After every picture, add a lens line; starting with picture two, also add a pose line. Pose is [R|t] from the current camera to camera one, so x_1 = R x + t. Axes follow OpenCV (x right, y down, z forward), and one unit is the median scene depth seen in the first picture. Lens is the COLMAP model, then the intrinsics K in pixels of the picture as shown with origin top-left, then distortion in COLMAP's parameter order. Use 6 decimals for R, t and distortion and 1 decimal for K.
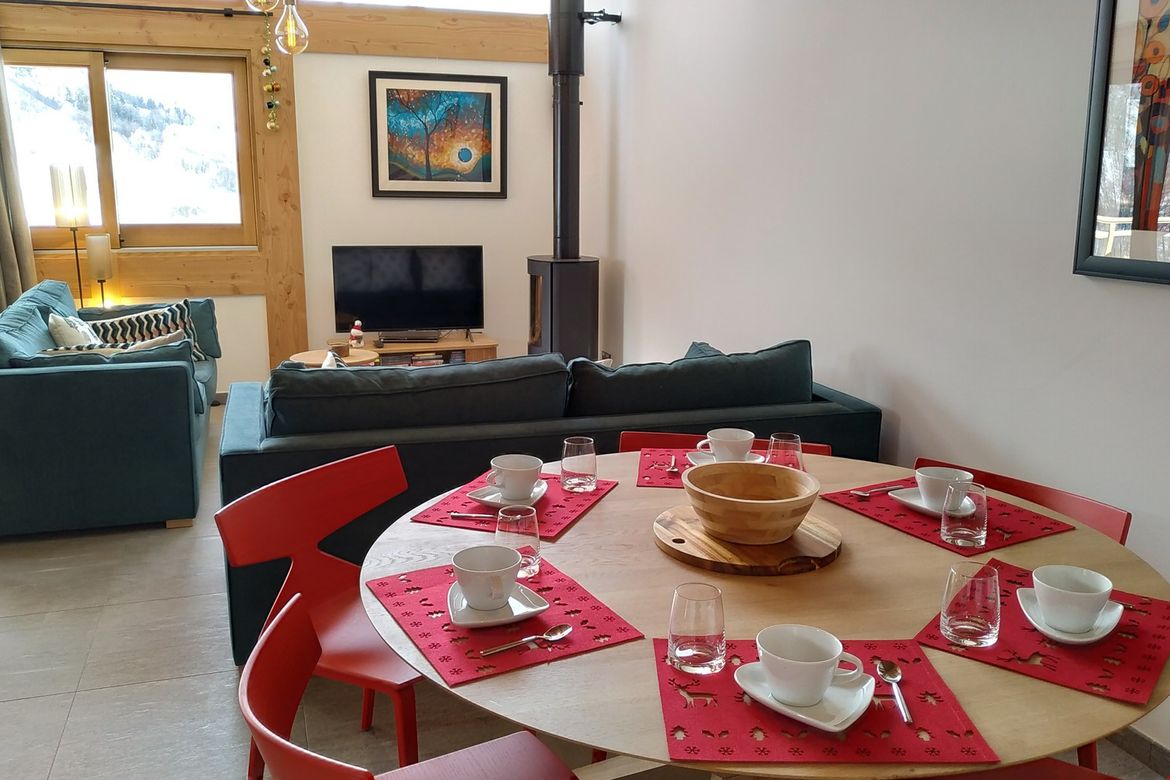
lens RADIAL K [[841.2, 0, 585.0], [0, 841.2, 390.0], [0, 0, 1]] dist [0.005562, -0.054015]
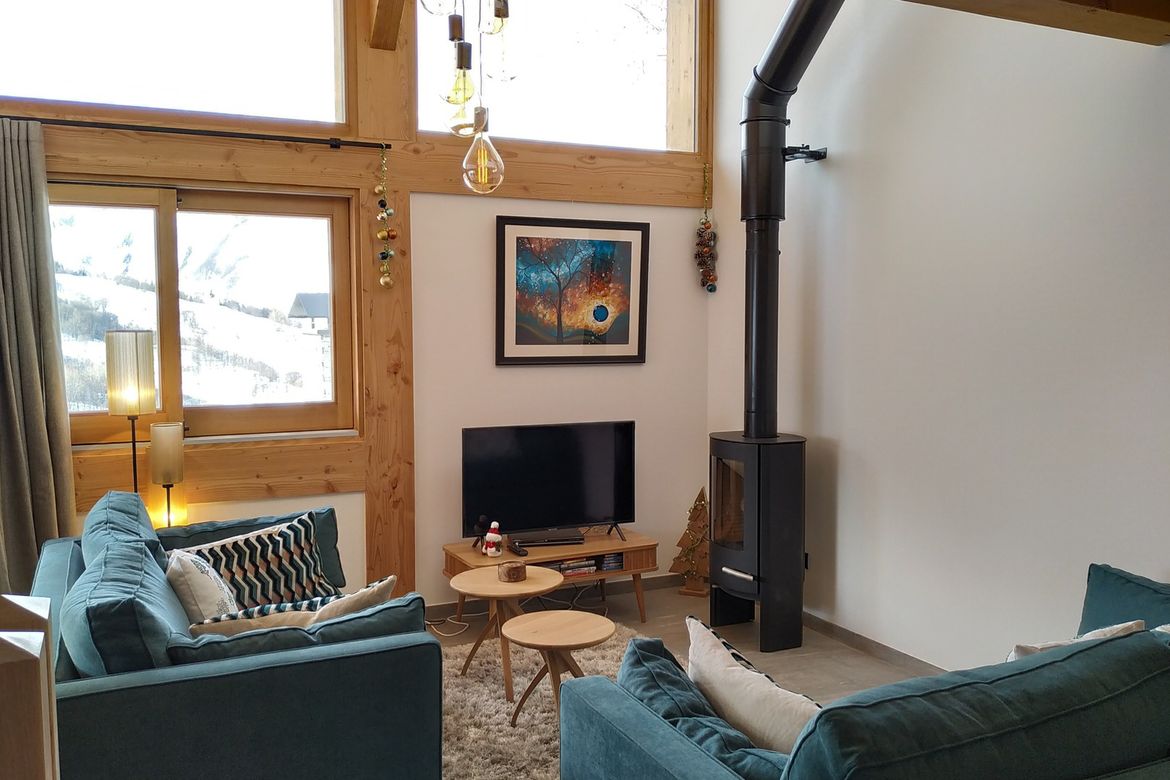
lens RADIAL K [[864.6, 0, 585.8], [0, 864.6, 411.9], [0, 0, 1]] dist [0.073558, -0.235354]
pose [[0.994485, -0.023728, 0.102160, -0.262972], [0.038343, 0.988897, -0.143573, -0.064020], [-0.097619, 0.146699, 0.984353, 0.181906]]
